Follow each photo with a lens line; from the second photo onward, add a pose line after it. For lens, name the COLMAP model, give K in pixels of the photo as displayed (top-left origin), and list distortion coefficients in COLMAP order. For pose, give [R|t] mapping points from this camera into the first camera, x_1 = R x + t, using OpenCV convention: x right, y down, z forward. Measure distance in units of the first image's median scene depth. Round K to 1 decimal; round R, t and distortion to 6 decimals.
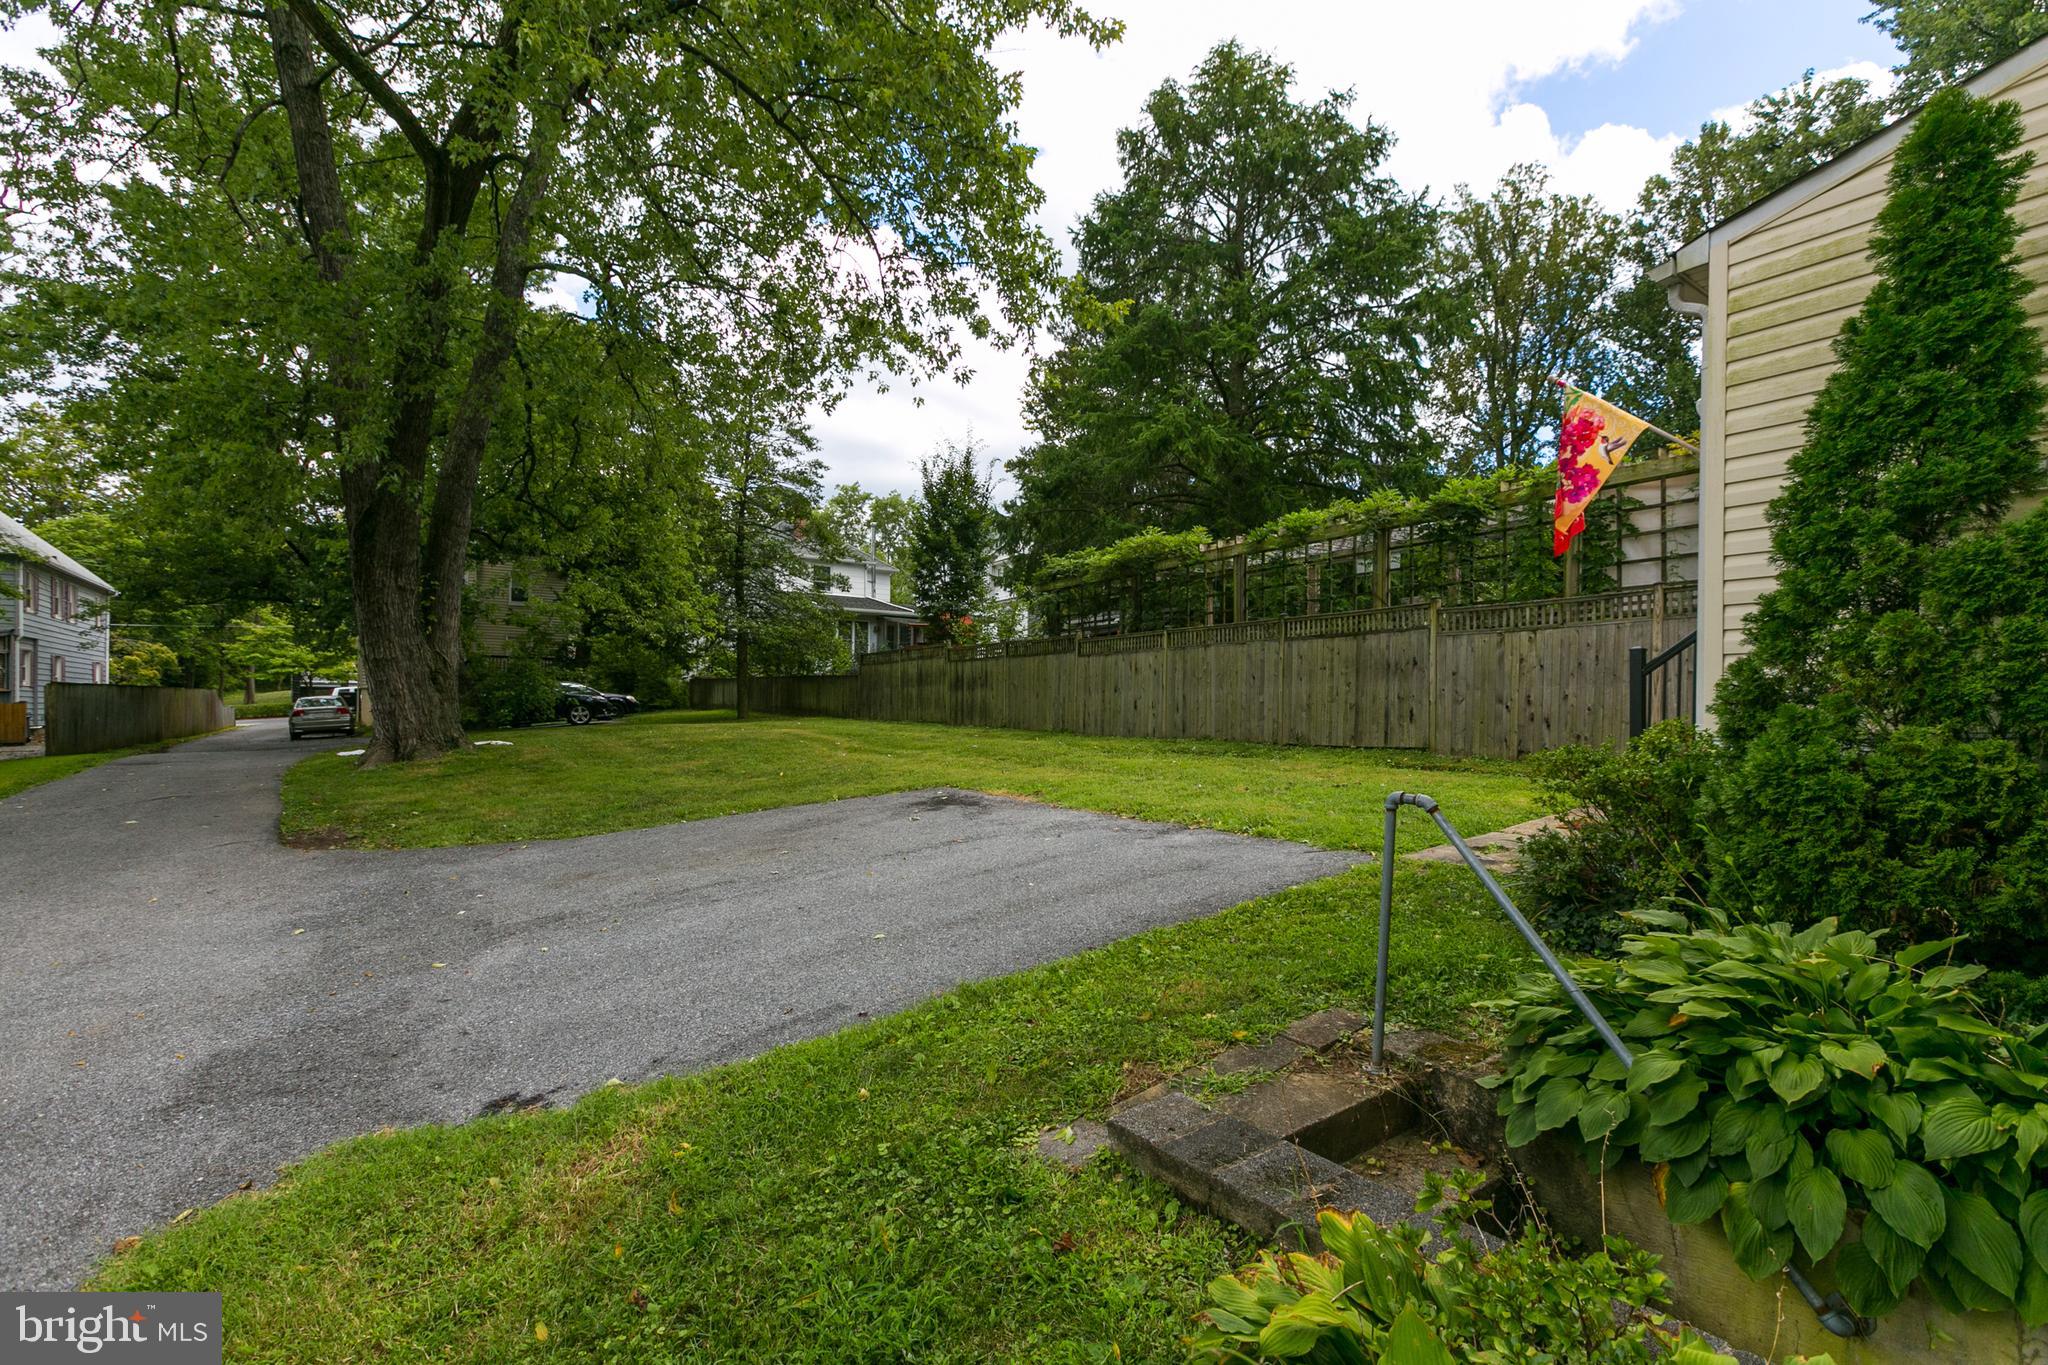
lens RADIAL K [[937.4, 0, 1044.8], [0, 937.4, 721.7], [0, 0, 1]] dist [-0.005728, -0.001195]
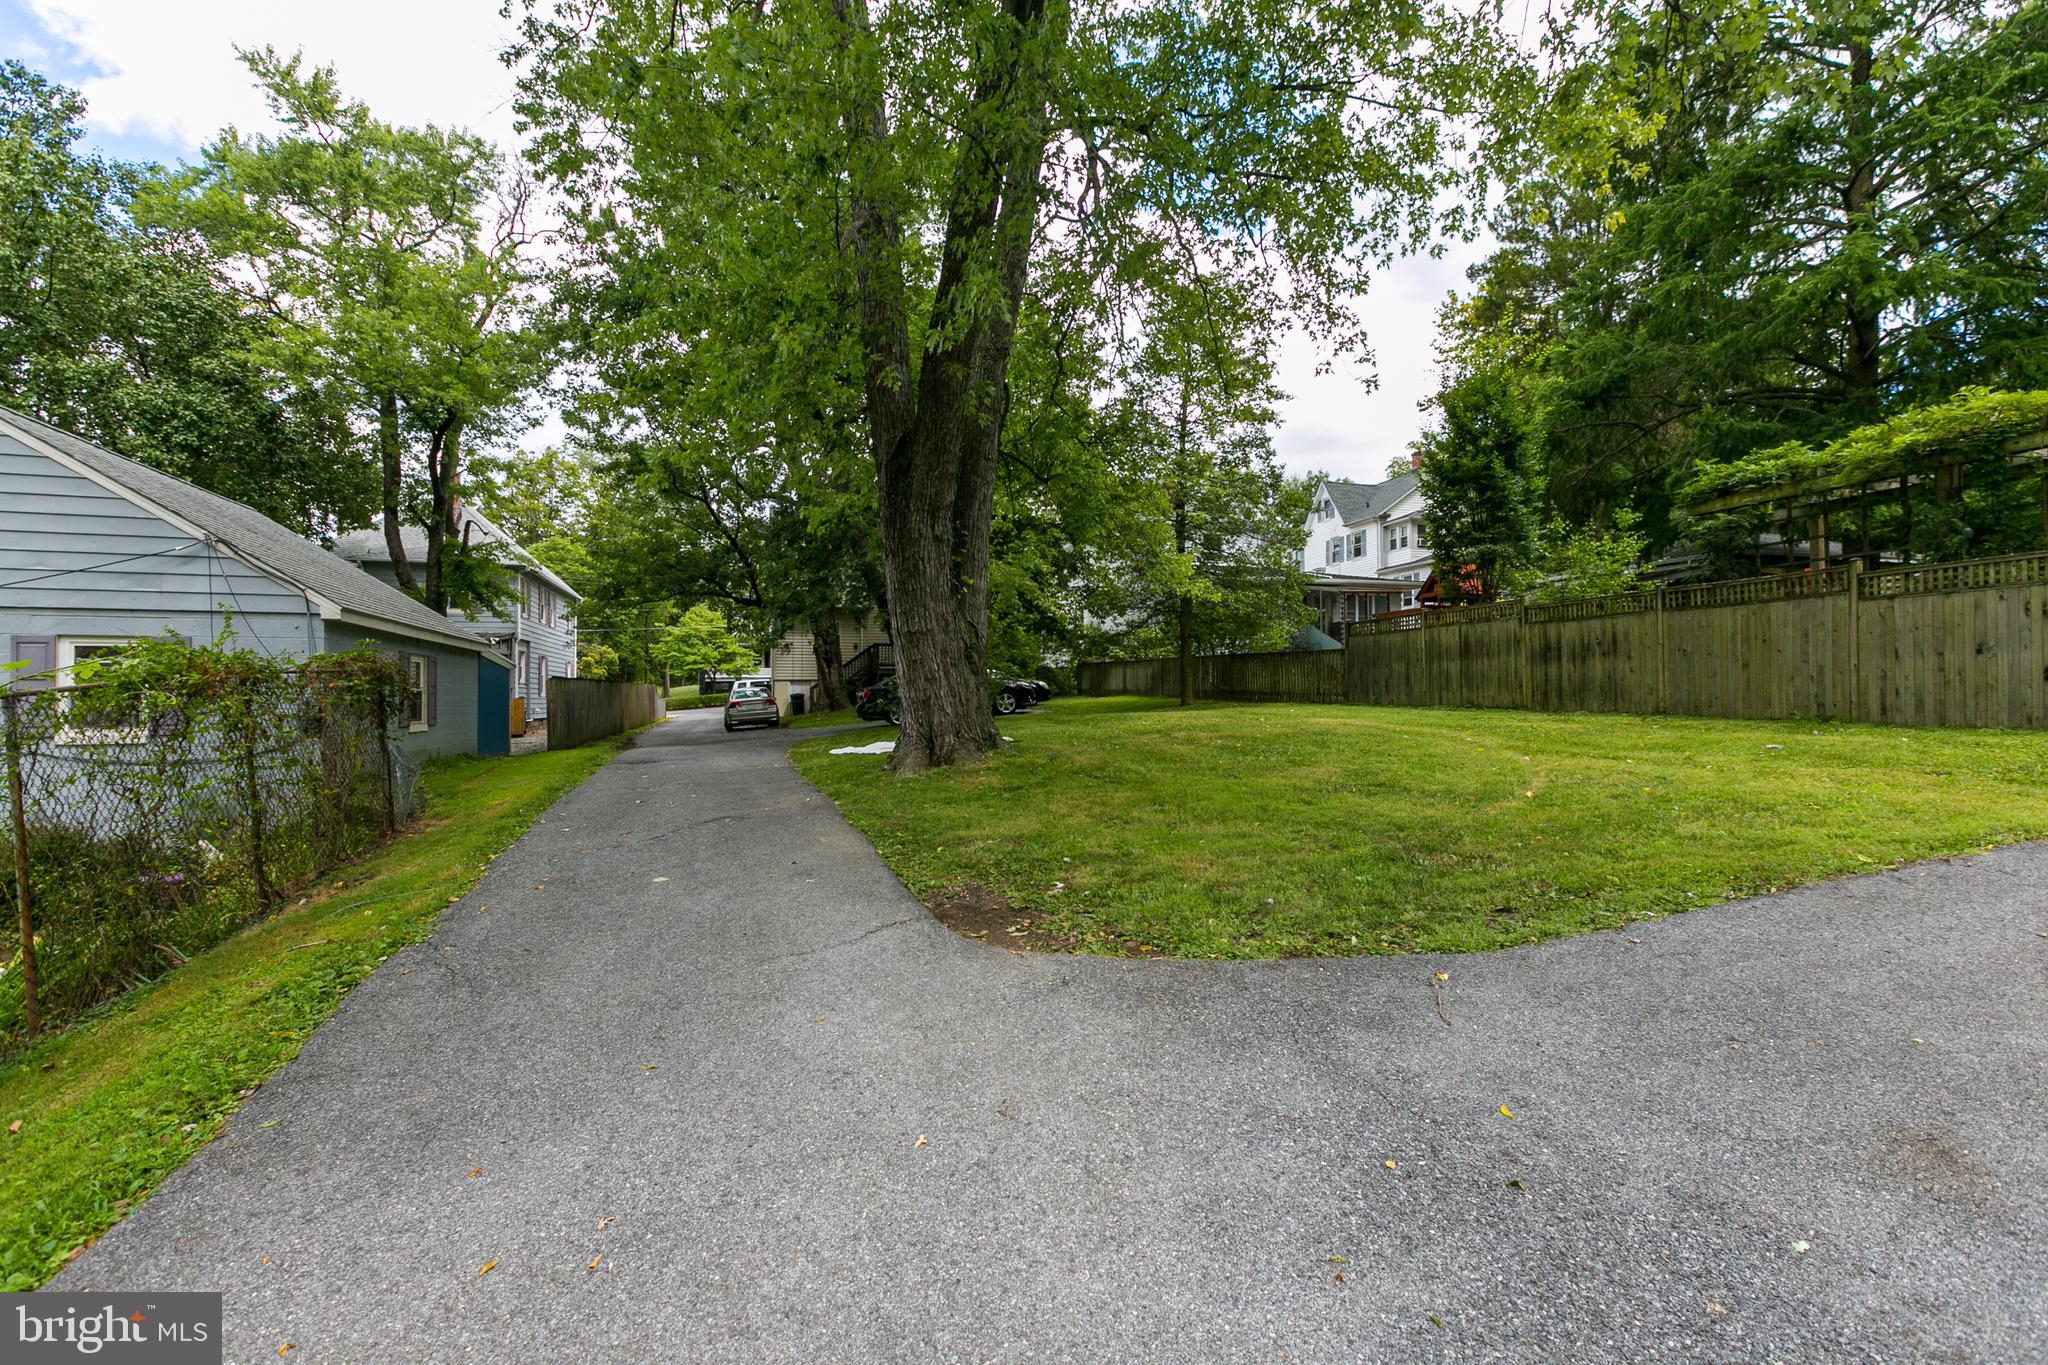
lens RADIAL K [[937.4, 0, 1022.6], [0, 937.4, 690.5], [0, 0, 1]] dist [-0.005728, -0.001195]
pose [[0.946638, -0.016580, -0.321873, -0.145318], [0.011055, 0.999759, -0.018987, -0.001489], [0.322110, 0.014415, 0.946592, 0.112984]]
